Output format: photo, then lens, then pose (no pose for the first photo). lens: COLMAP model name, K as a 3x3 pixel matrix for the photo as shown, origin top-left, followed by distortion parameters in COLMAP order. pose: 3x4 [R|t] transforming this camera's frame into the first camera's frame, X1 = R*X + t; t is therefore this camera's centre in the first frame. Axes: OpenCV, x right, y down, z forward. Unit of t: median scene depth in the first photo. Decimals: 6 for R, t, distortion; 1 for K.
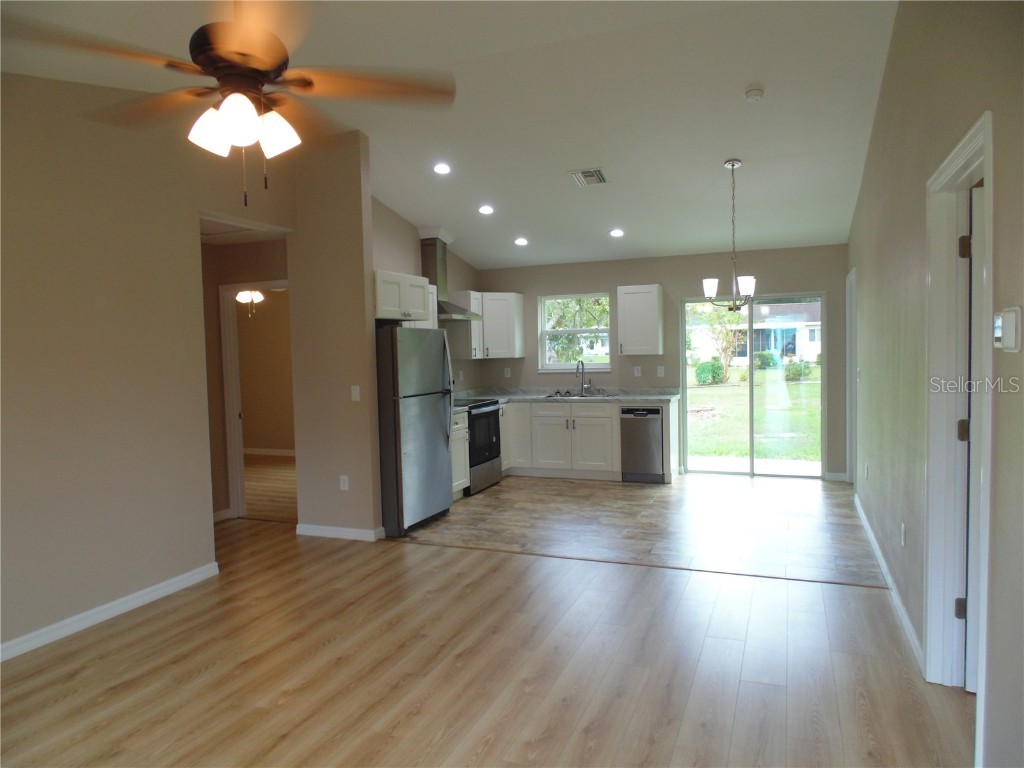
lens RADIAL K [[682.3, 0, 513.8], [0, 682.3, 381.5], [0, 0, 1]] dist [-0.010074, -0.005439]
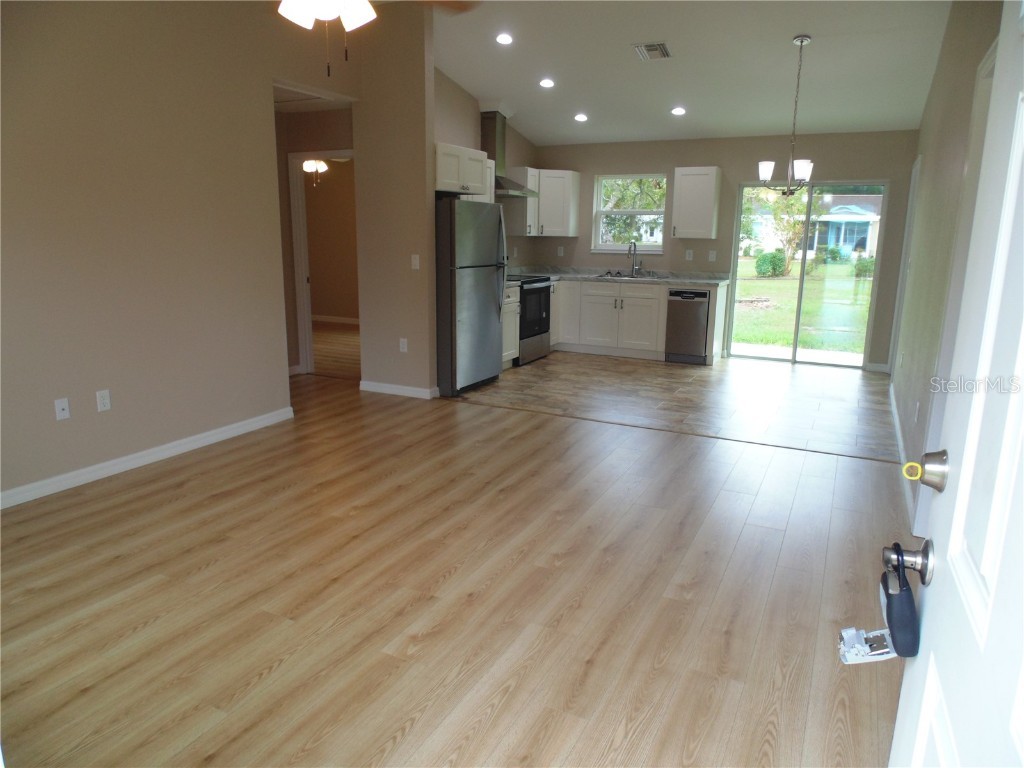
lens RADIAL K [[682.3, 0, 515.0], [0, 682.3, 378.1], [0, 0, 1]] dist [-0.010074, -0.005439]
pose [[0.996016, 0.054082, -0.070905, 0.007877], [-0.041822, 0.985536, 0.164227, 0.013469], [0.078761, -0.160608, 0.983871, -0.059974]]
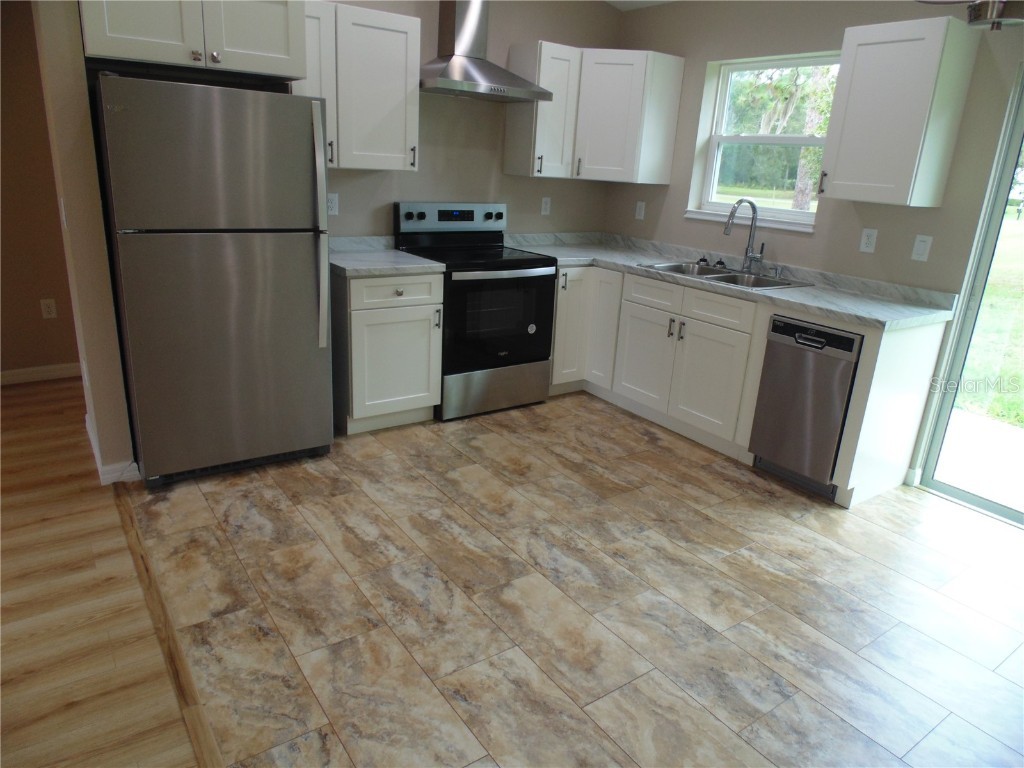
lens RADIAL K [[682.3, 0, 514.9], [0, 682.3, 380.5], [0, 0, 1]] dist [-0.010074, -0.005439]
pose [[0.839601, 0.235898, -0.489309, 0.304659], [-0.105170, 0.954331, 0.279627, -0.036569], [0.532926, -0.183315, 0.826066, 0.666369]]
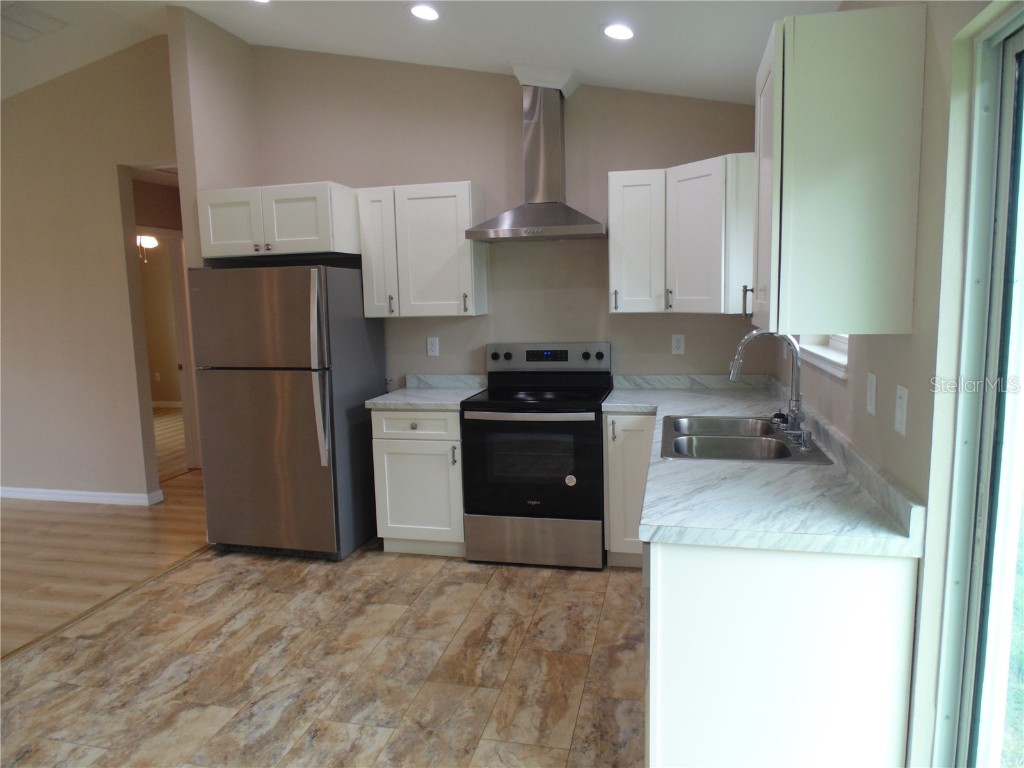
lens RADIAL K [[682.3, 0, 514.7], [0, 682.3, 381.7], [0, 0, 1]] dist [-0.010074, -0.005439]
pose [[0.157589, 0.149692, -0.976093, 0.546425], [-0.028192, 0.988723, 0.147077, -0.071205], [0.987102, 0.004340, 0.160032, 1.113858]]
